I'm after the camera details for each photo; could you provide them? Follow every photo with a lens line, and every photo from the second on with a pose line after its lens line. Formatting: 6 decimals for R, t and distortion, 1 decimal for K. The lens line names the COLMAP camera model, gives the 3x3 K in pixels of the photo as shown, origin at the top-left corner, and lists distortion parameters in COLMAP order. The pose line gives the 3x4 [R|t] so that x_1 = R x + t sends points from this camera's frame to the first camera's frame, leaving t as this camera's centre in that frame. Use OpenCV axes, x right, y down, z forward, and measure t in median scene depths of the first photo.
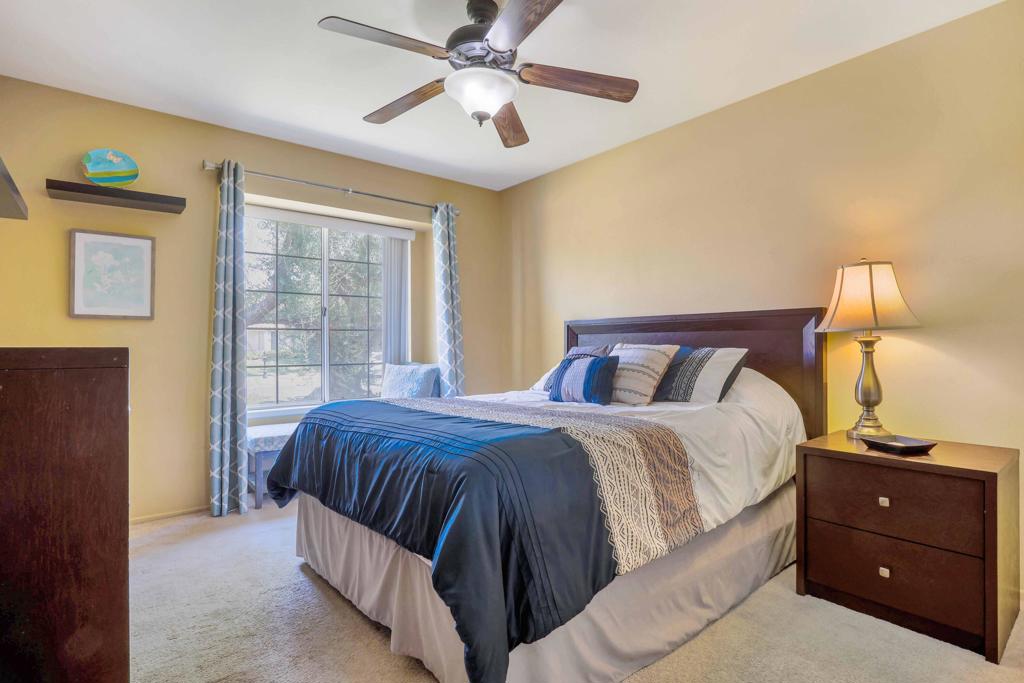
lens RADIAL K [[499.6, 0, 512.0], [0, 499.6, 341.5], [0, 0, 1]] dist [0.000930, 0.000130]
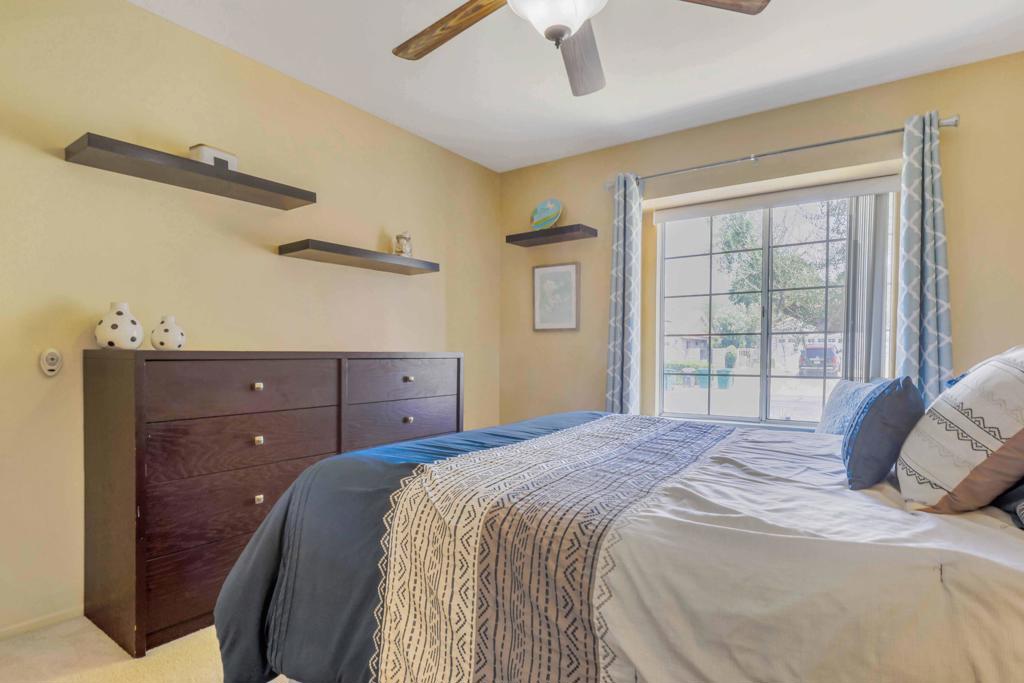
lens RADIAL K [[542.7, 0, 510.4], [0, 542.7, 353.0], [0, 0, 1]] dist [-0.049863, 0.000092]
pose [[0.257567, 0.001512, -0.966259, 0.508470], [0.002837, 0.999993, 0.002321, 0.006313], [0.966256, -0.003339, 0.257561, 0.537319]]
